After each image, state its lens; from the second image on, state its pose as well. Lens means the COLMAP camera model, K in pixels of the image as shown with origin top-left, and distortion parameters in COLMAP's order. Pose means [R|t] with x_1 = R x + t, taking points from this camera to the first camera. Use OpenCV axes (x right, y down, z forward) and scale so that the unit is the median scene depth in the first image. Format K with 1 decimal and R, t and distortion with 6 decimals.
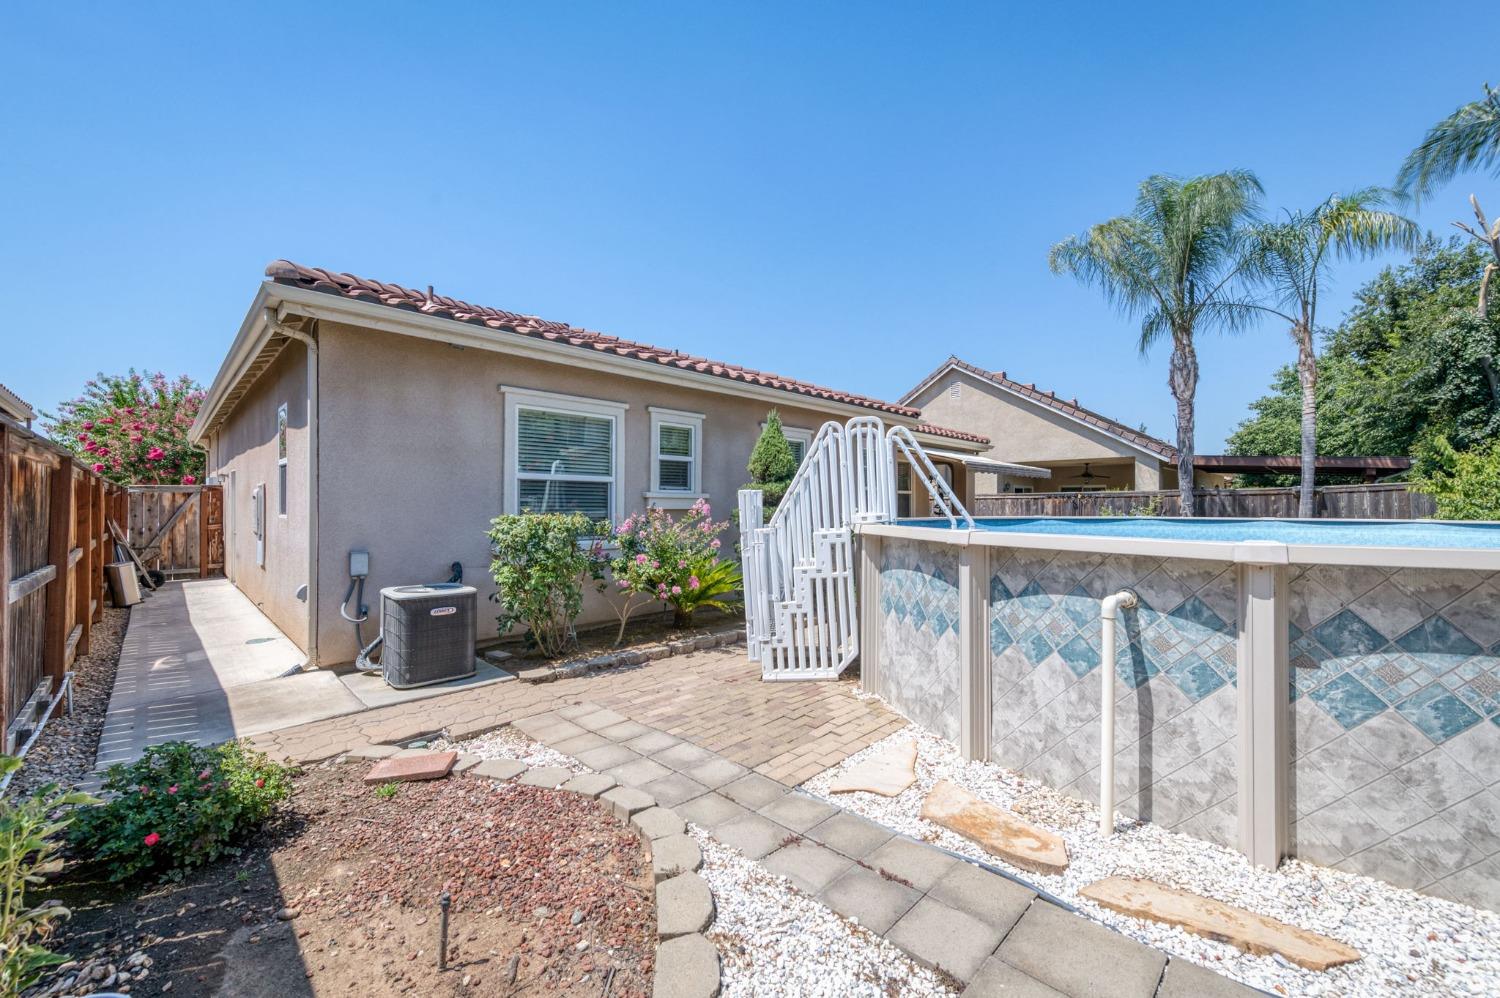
lens RADIAL K [[594.5, 0, 768.3], [0, 594.5, 497.1], [0, 0, 1]] dist [0.001517, -0.000222]
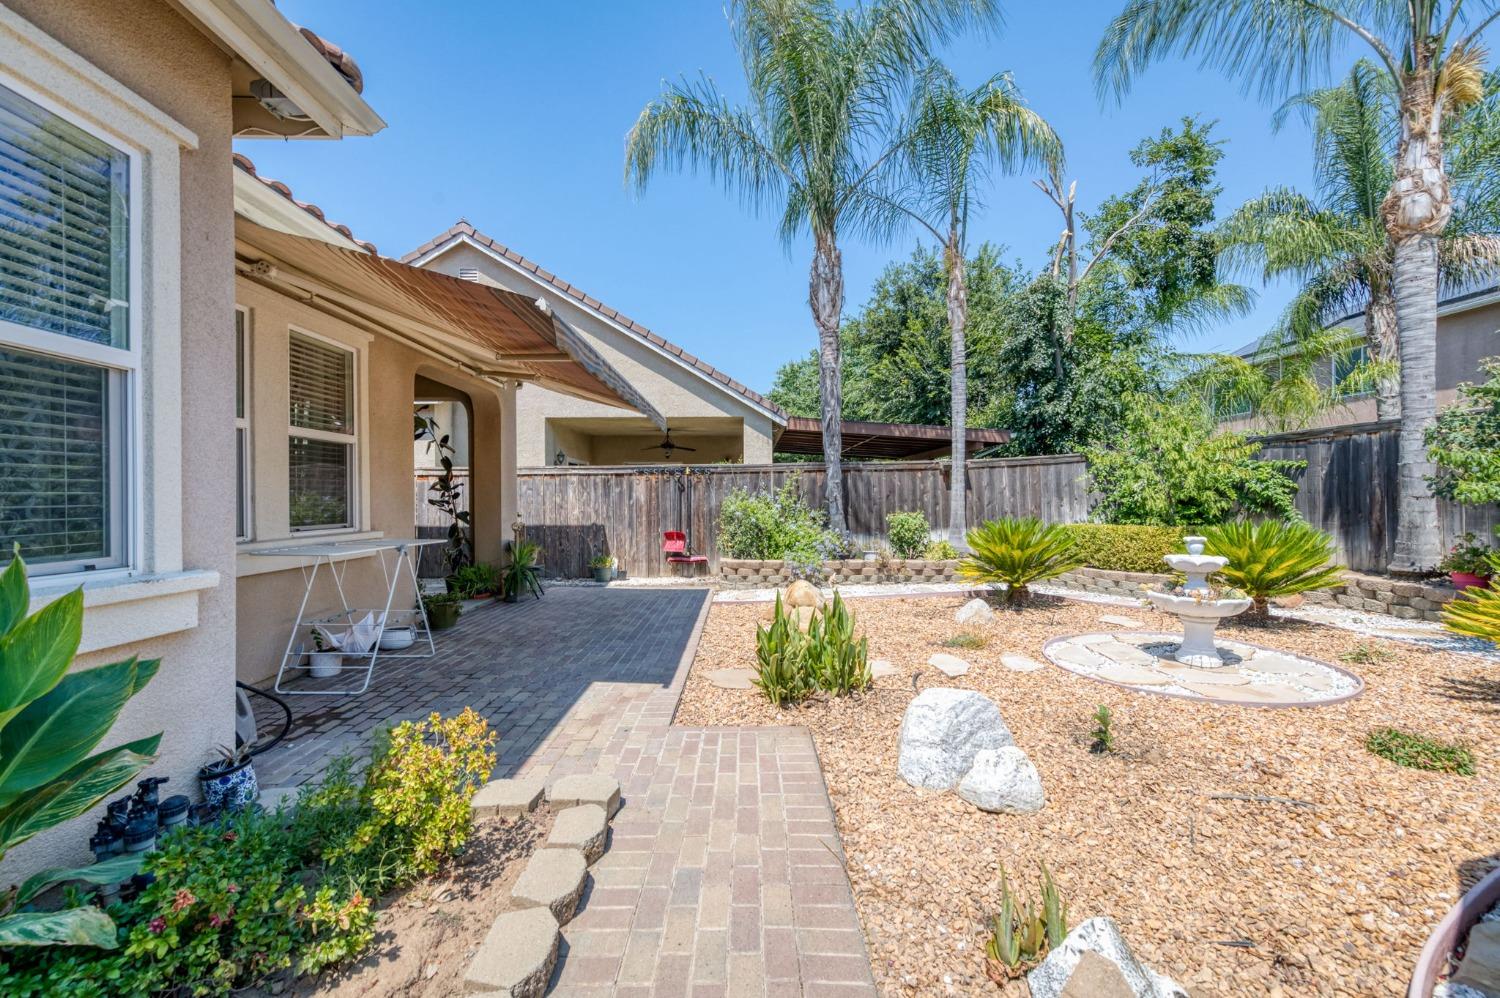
lens RADIAL K [[573.0, 0, 742.5], [0, 573.0, 496.6], [0, 0, 1]] dist [0.001082, 0.000080]
pose [[0.721863, -0.008992, 0.691978, 0.605829], [0.001822, 0.999937, 0.011093, 0.071798], [-0.692034, -0.006747, 0.721833, 2.074887]]
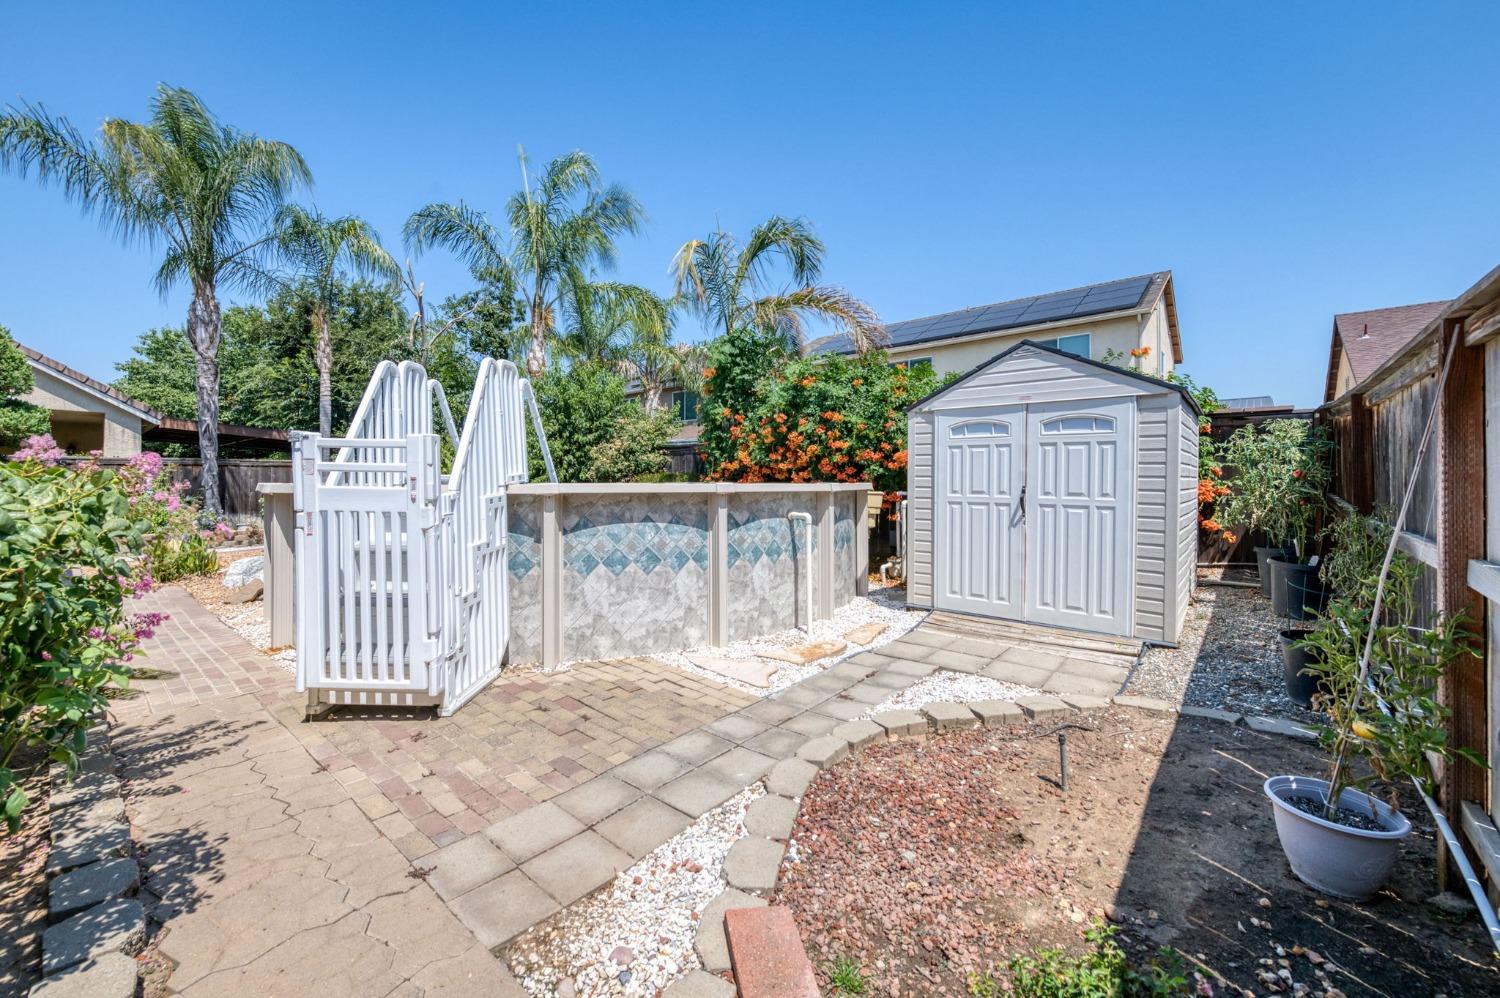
lens RADIAL K [[592.0, 0, 756.4], [0, 592.0, 482.1], [0, 0, 1]] dist [-0.000435, -0.000416]
pose [[-0.070191, -0.002053, 0.997531, -0.852426], [-0.011851, 0.999929, 0.001224, 0.042245], [-0.997463, -0.011736, -0.070211, 0.829214]]
